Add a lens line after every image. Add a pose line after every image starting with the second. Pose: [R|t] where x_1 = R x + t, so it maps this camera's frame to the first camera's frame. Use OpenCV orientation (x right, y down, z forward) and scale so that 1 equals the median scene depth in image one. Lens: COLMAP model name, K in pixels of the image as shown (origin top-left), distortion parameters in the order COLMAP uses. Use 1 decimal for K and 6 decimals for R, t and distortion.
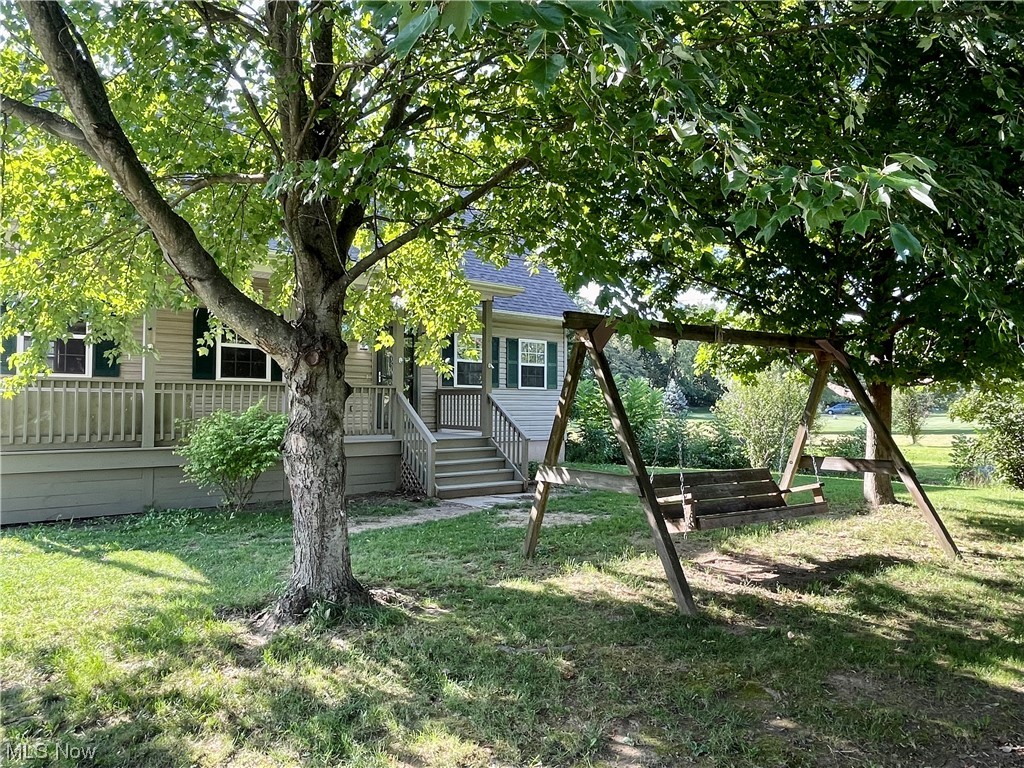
lens RADIAL K [[688.2, 0, 512.1], [0, 688.2, 384.1], [0, 0, 1]] dist [0.004370, 0.000730]
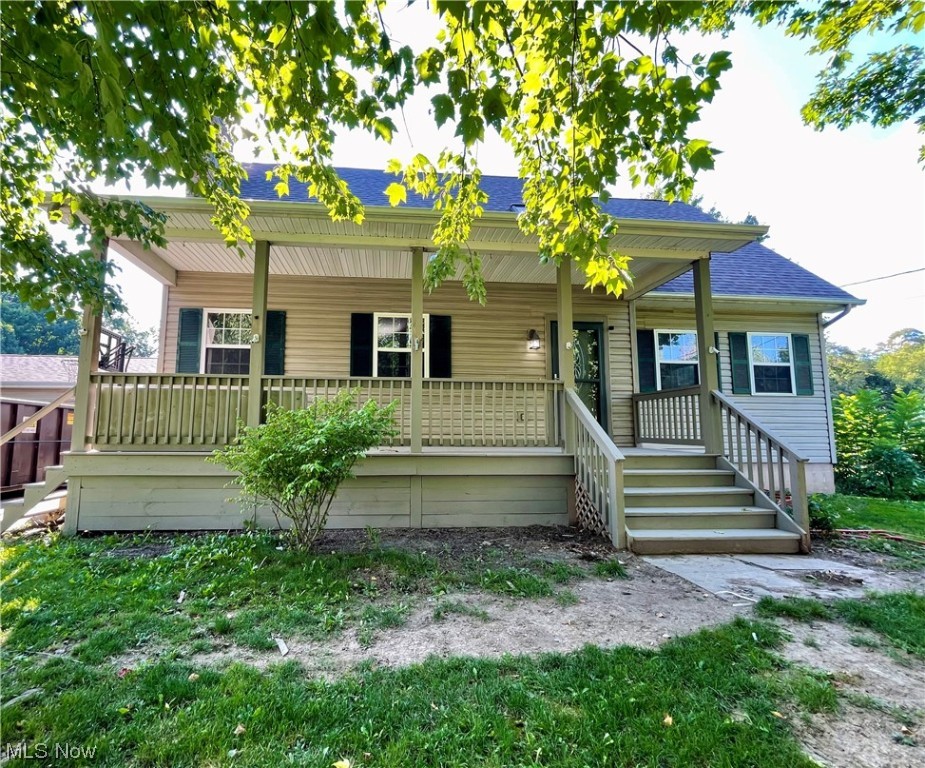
lens RADIAL K [[429.3, 0, 419.3], [0, 429.3, 380.5], [0, 0, 1]] dist [0.000998, 0.000193]
pose [[0.823674, -0.065418, -0.563277, -0.033500], [0.012519, 0.995179, -0.097272, 0.042418], [0.566925, 0.073068, 0.820522, 0.492535]]
